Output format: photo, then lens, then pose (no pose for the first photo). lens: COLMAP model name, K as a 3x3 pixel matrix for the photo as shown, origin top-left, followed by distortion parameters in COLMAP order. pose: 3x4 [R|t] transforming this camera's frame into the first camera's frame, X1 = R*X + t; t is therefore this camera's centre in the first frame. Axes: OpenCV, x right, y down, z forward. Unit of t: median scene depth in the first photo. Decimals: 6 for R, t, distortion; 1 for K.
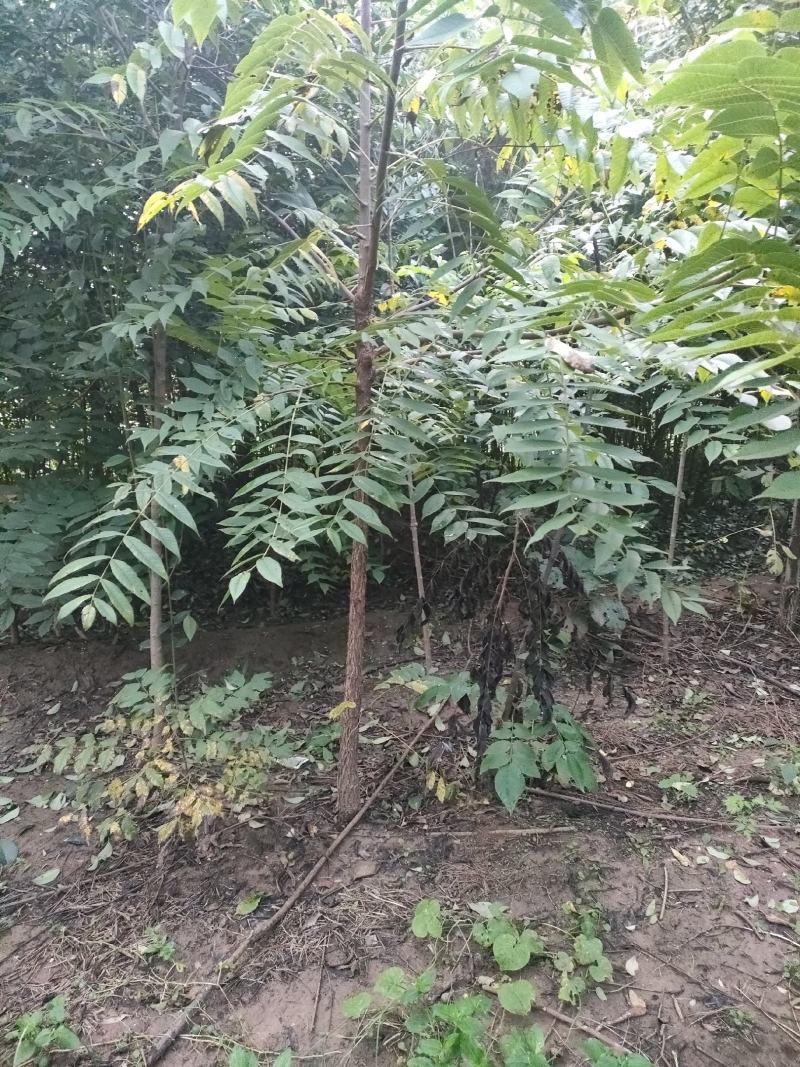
lens RADIAL K [[764.3, 0, 379.0], [0, 764.3, 495.2], [0, 0, 1]] dist [0.006678, -0.001213]
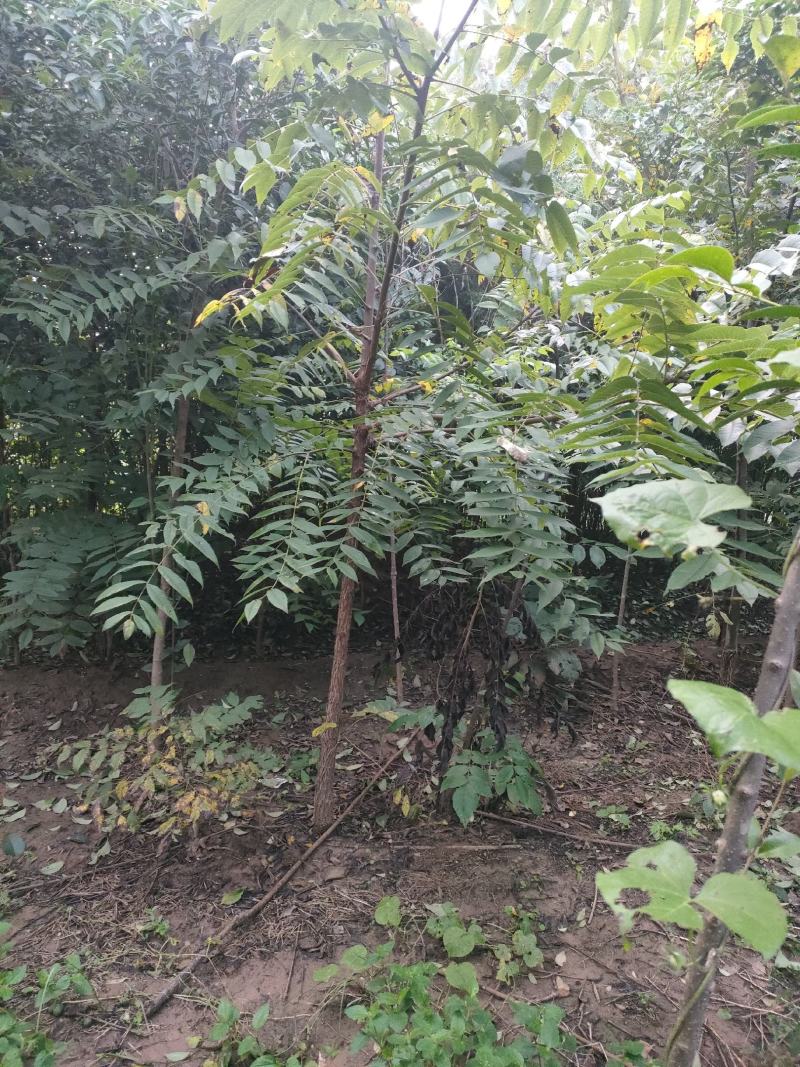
lens RADIAL K [[764.3, 0, 379.0], [0, 764.3, 495.2], [0, 0, 1]] dist [0.006678, -0.001213]
pose [[0.998050, 0.057431, 0.024459, -0.014794], [-0.055535, 0.995845, -0.072177, 0.008456], [-0.028503, 0.070678, 0.997092, -0.190909]]
